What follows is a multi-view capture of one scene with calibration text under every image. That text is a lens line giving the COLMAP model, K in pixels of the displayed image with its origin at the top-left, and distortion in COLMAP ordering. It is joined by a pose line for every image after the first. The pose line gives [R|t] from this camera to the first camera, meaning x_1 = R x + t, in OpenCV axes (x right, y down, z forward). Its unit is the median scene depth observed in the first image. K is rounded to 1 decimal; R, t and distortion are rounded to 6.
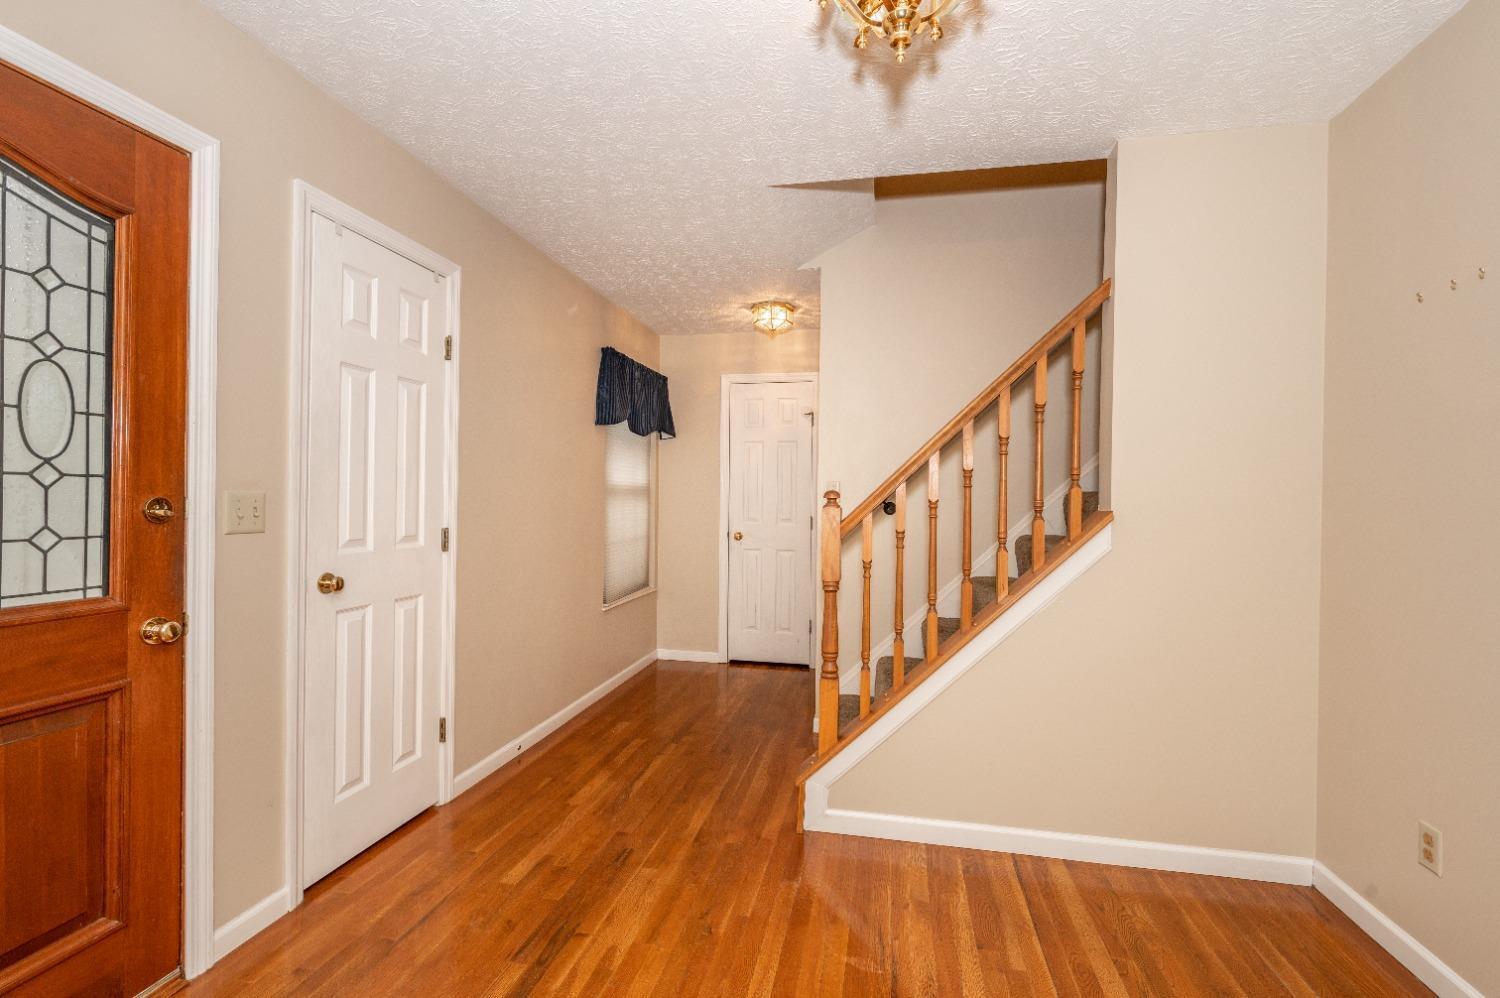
lens RADIAL K [[651.6, 0, 756.8], [0, 651.6, 496.9], [0, 0, 1]] dist [-0.004494, -0.001037]
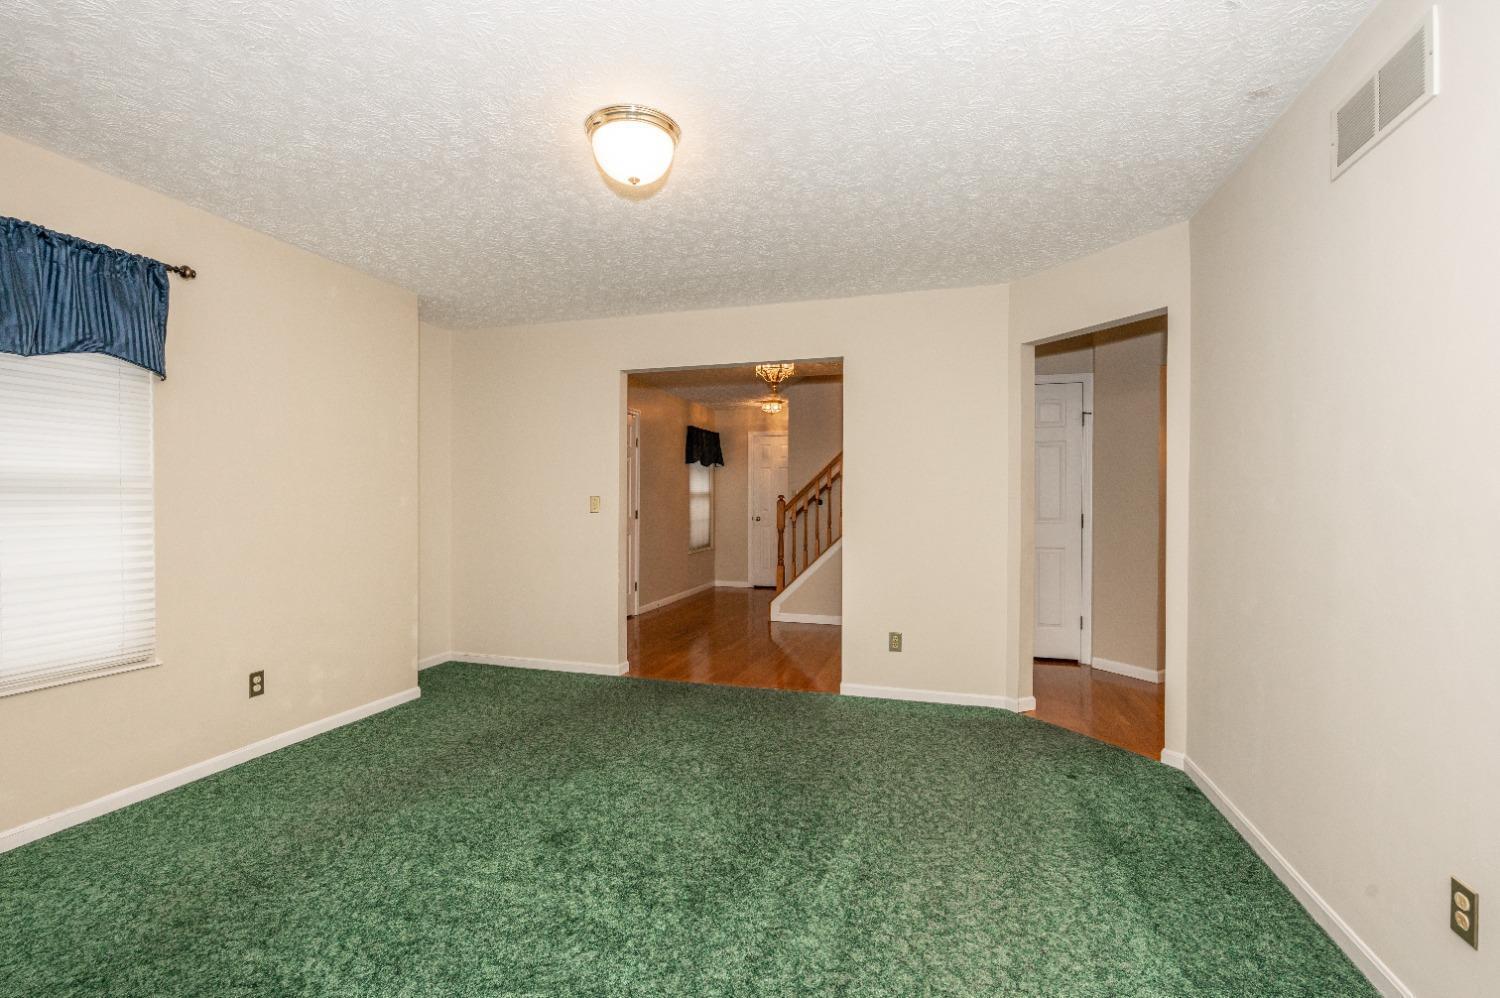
lens RADIAL K [[651.6, 0, 748.1], [0, 651.6, 499.5], [0, 0, 1]] dist [-0.004494, -0.001037]
pose [[0.995480, -0.011550, -0.094270, 0.126704], [0.011349, 0.999932, -0.002674, 0.010655], [0.094295, 0.001592, 0.995543, -0.905195]]
